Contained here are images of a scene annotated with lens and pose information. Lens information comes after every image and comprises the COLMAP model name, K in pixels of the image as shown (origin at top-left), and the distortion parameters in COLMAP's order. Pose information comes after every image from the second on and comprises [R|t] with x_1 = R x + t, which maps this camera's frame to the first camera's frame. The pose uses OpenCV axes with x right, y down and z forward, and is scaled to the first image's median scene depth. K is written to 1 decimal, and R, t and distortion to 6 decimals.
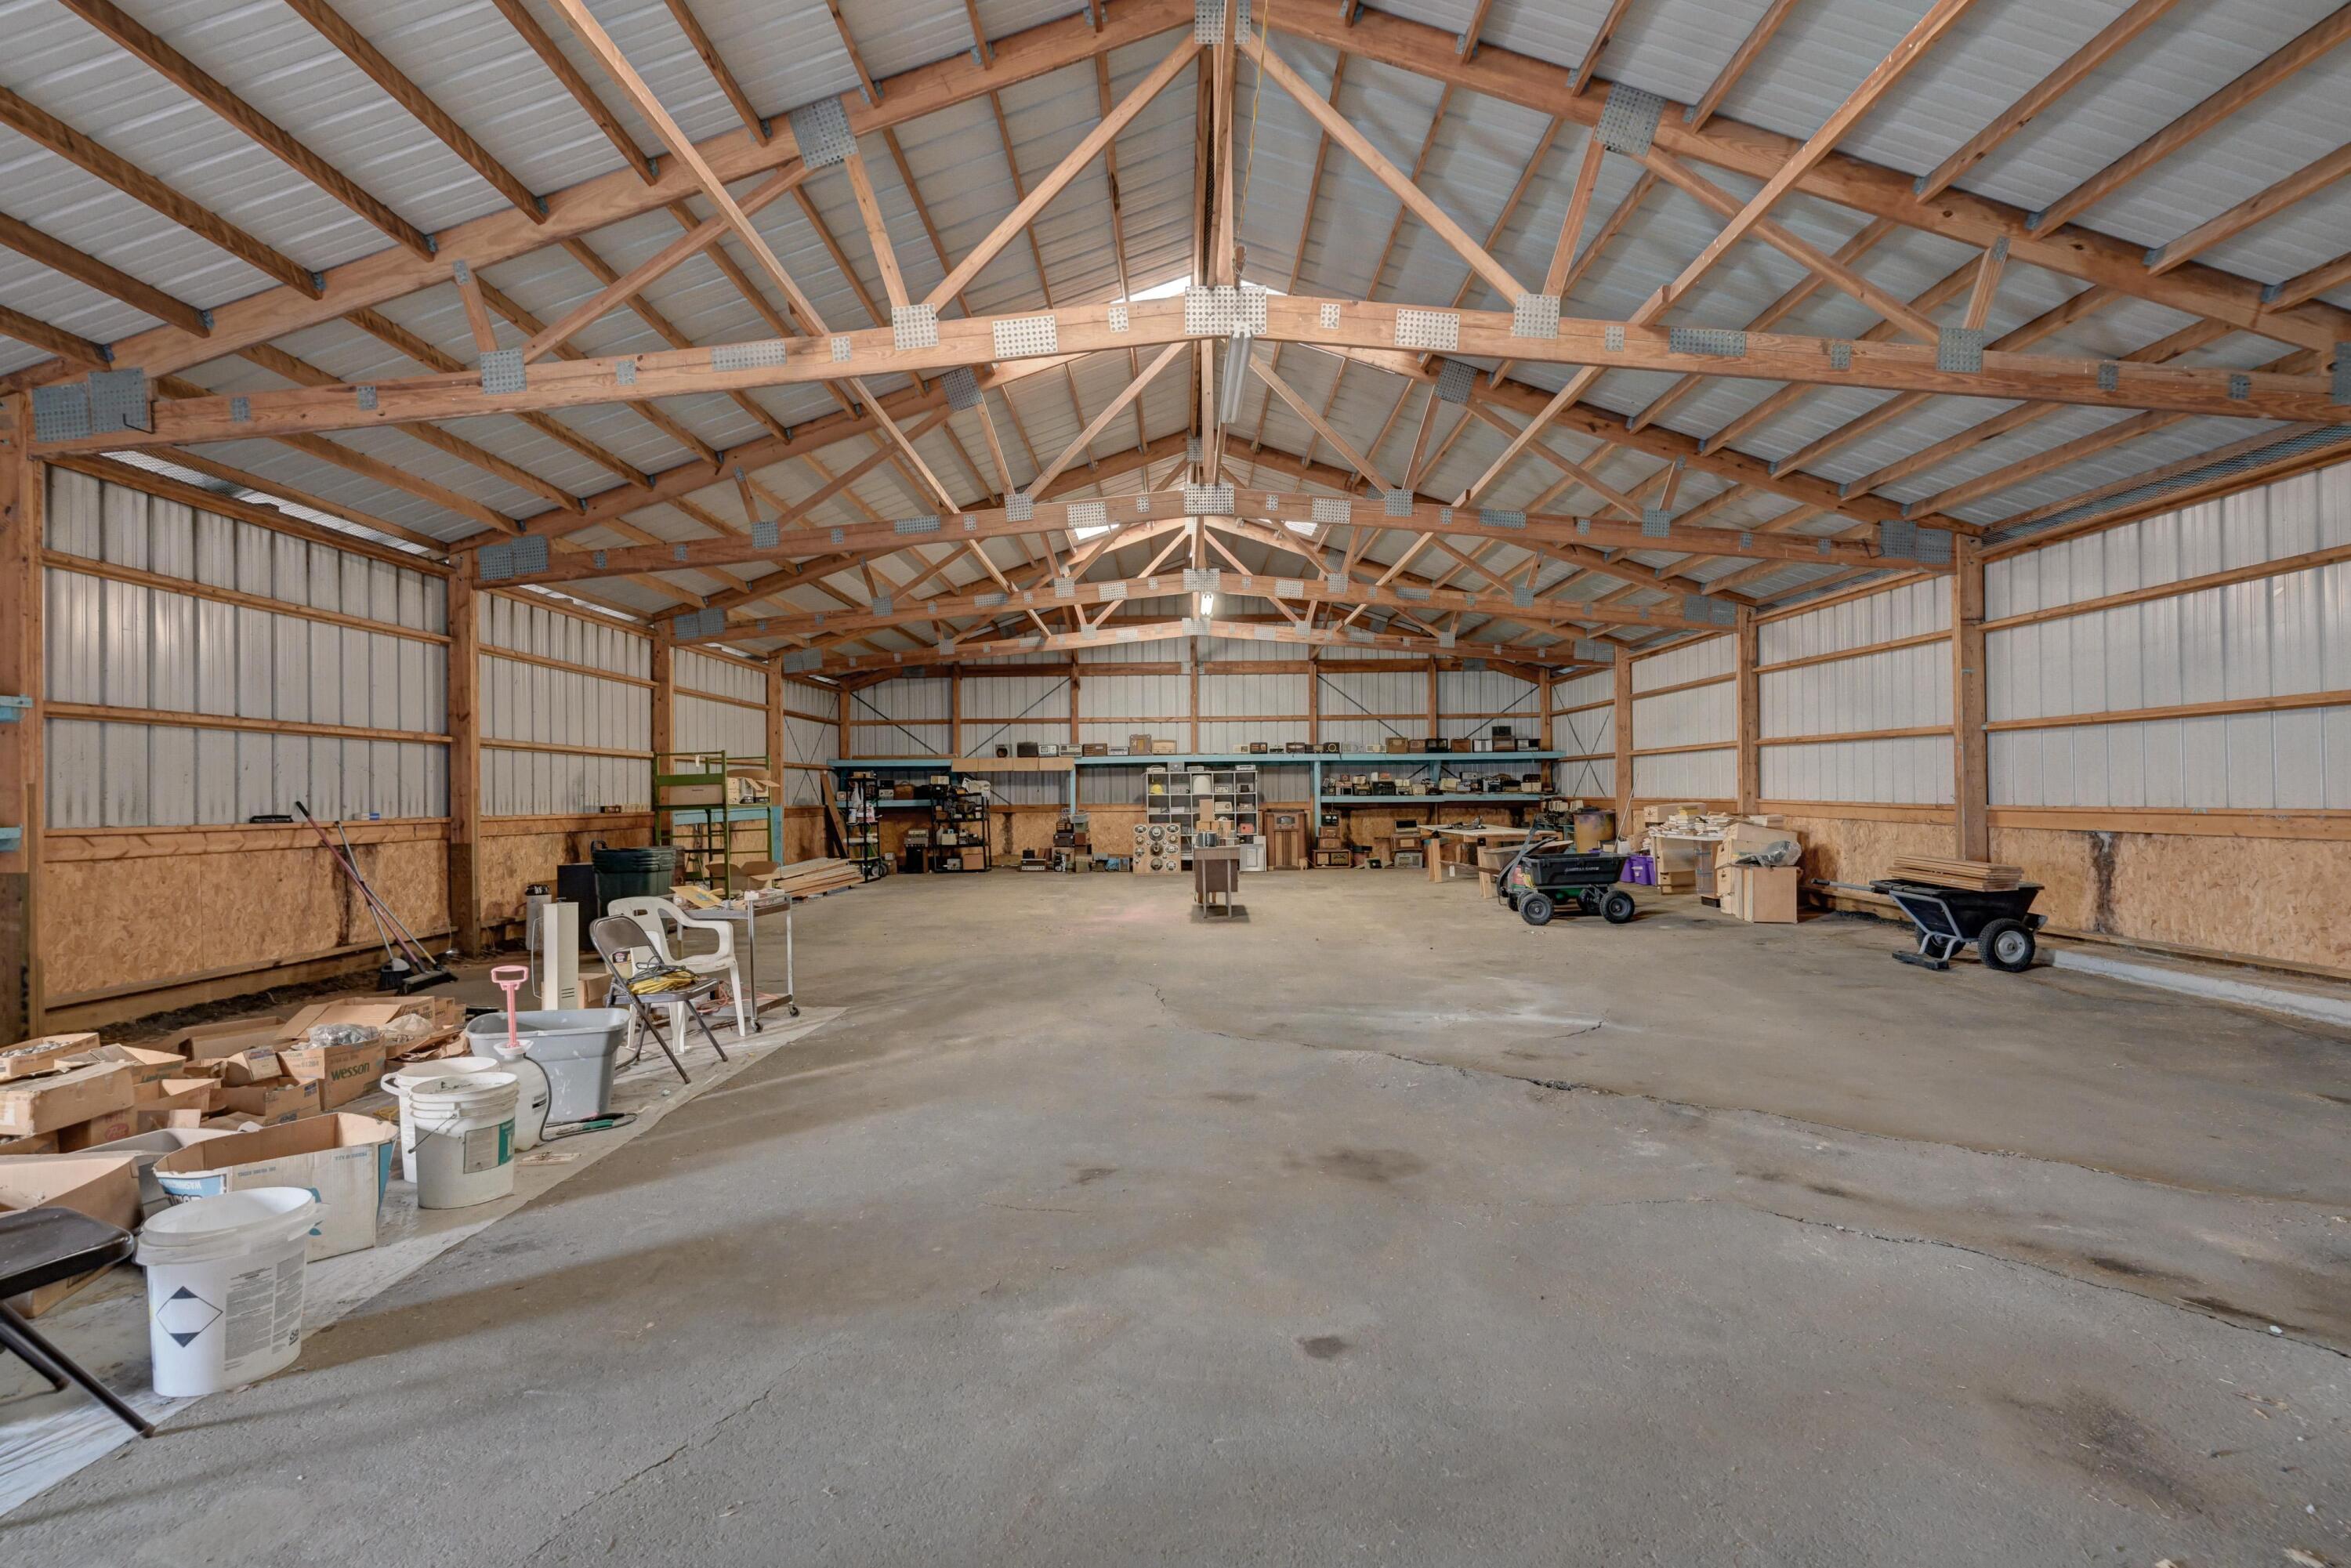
lens RADIAL K [[1141.3, 0, 1140.0], [0, 1141.3, 787.3], [0, 0, 1]] dist [-0.001003, 0.000565]
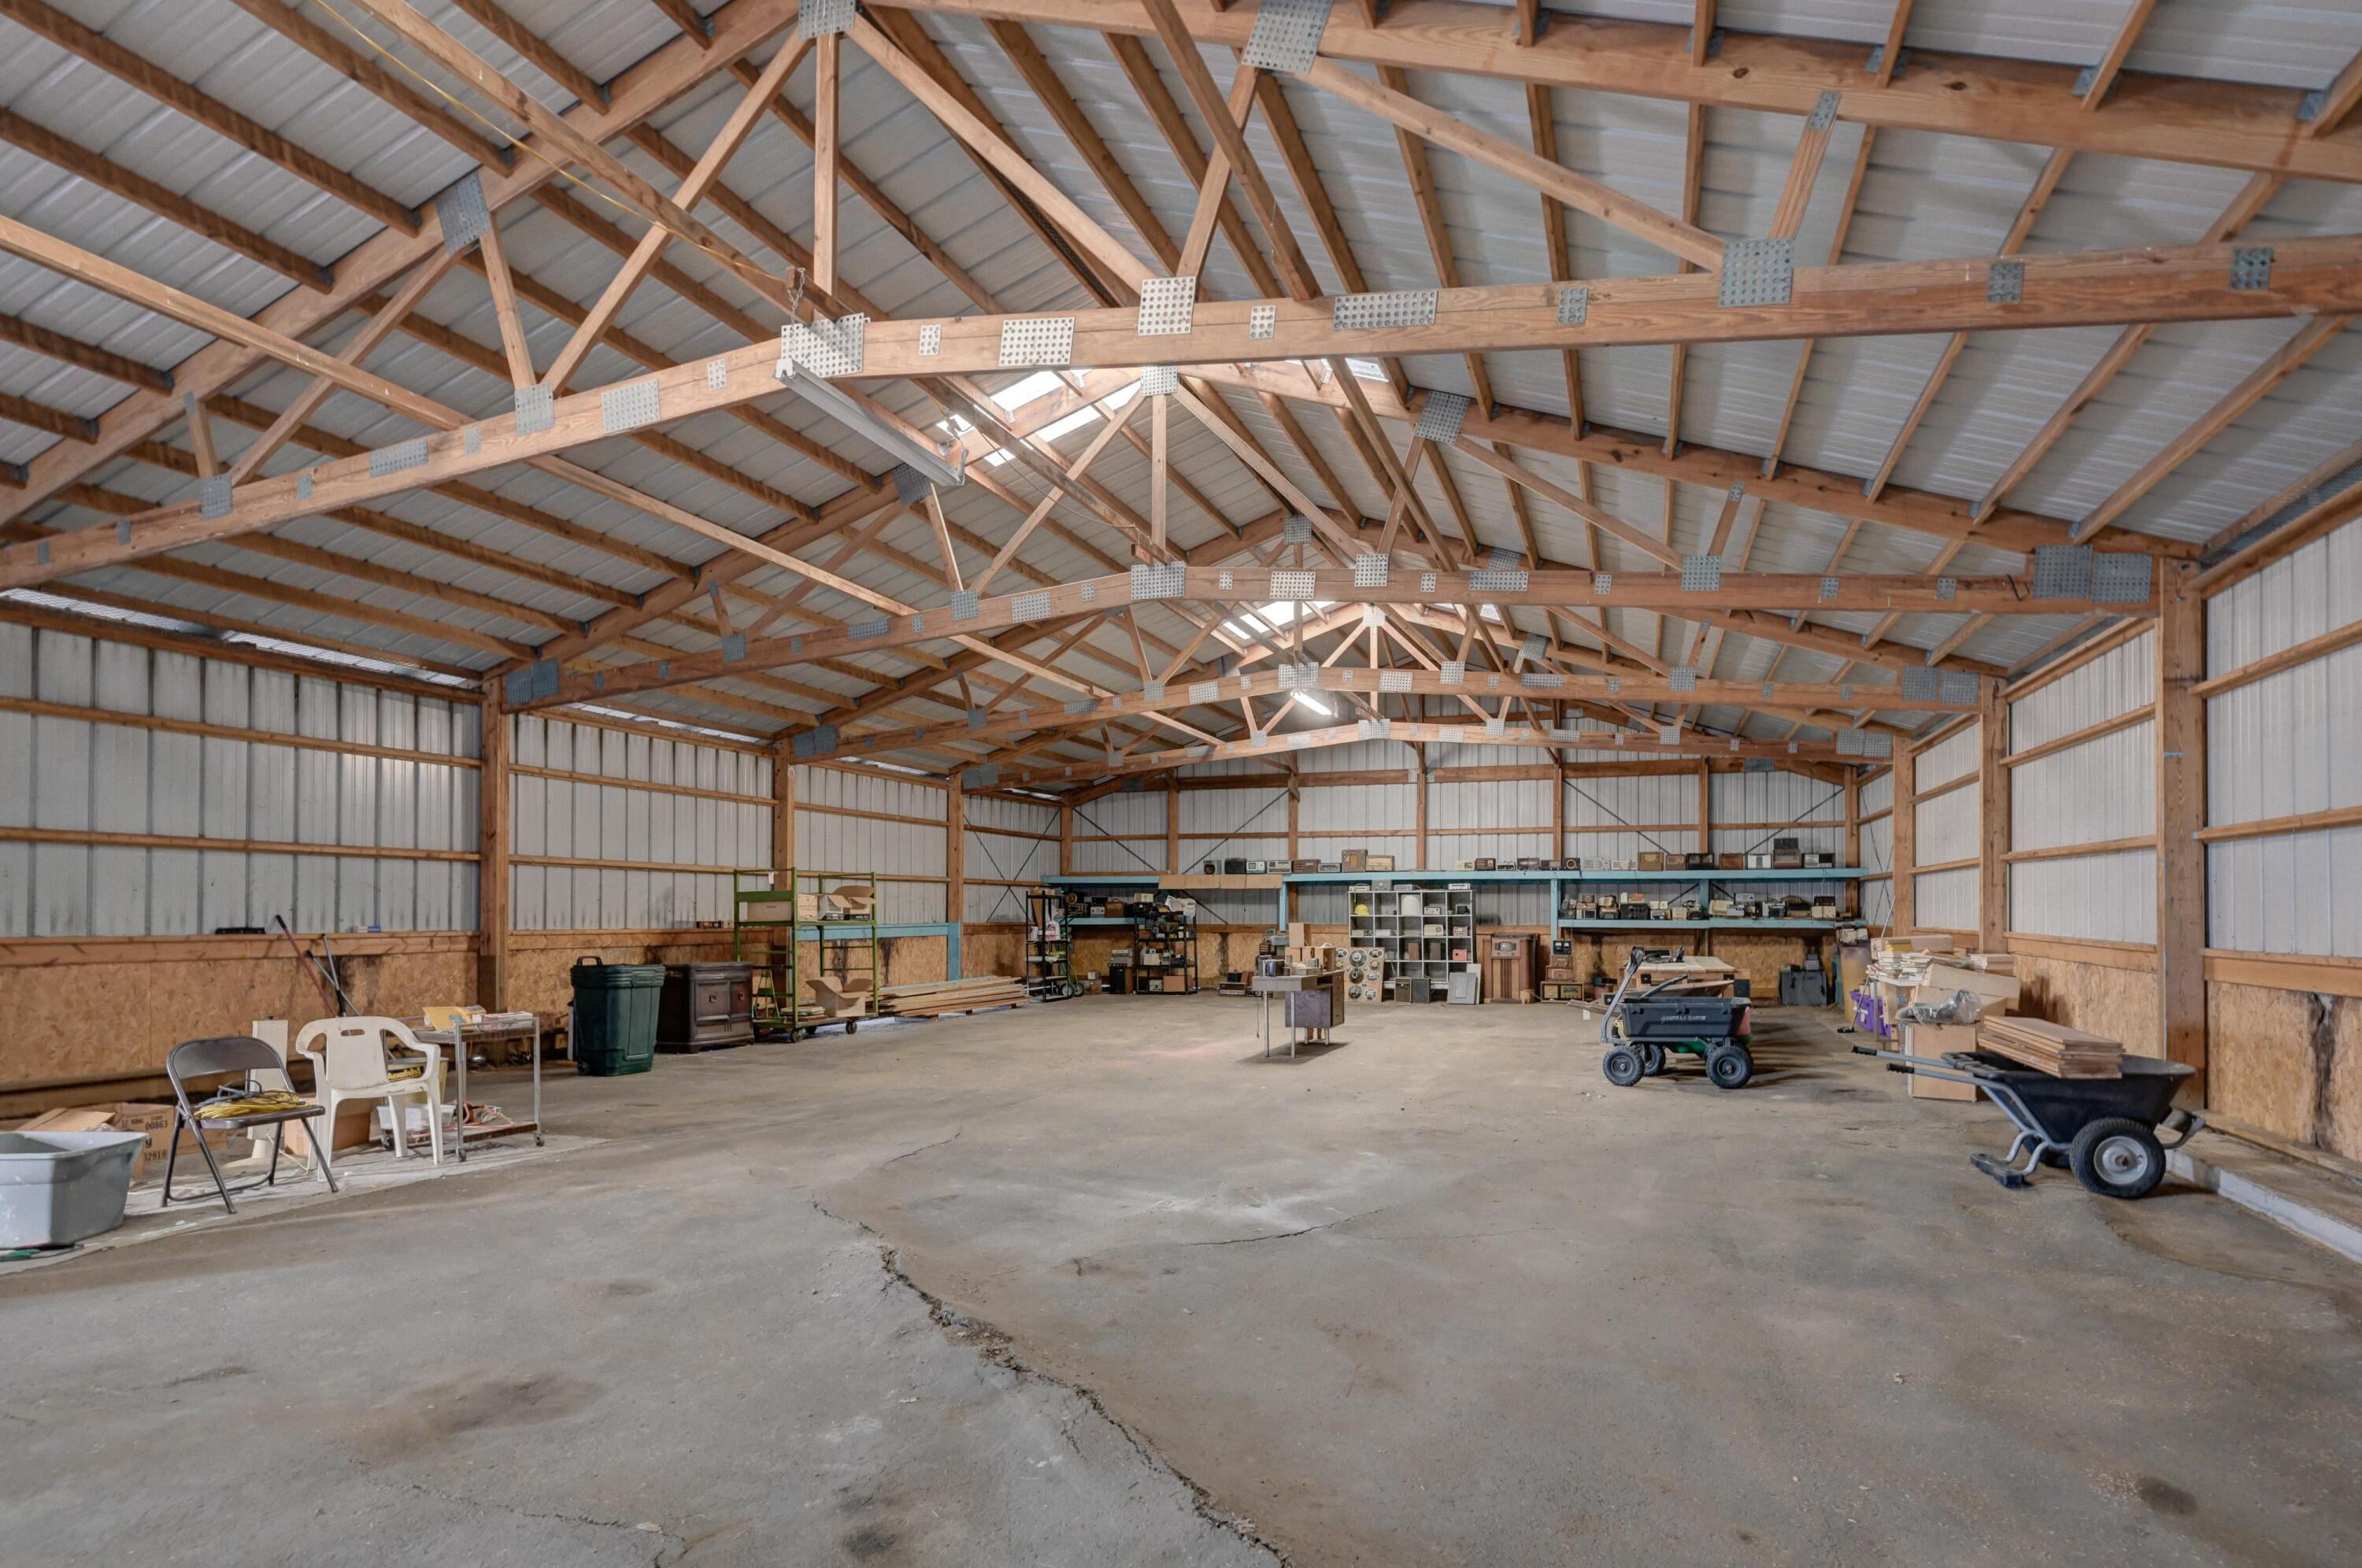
lens RADIAL K [[1181.0, 0, 1174.2], [0, 1181.0, 902.0], [0, 0, 1]] dist [-0.001433, 0.000134]
pose [[0.959787, 0.008876, -0.280589, 0.166721], [-0.009431, 0.999955, -0.000627, -0.003006], [0.280571, 0.003248, 0.959828, 0.068439]]
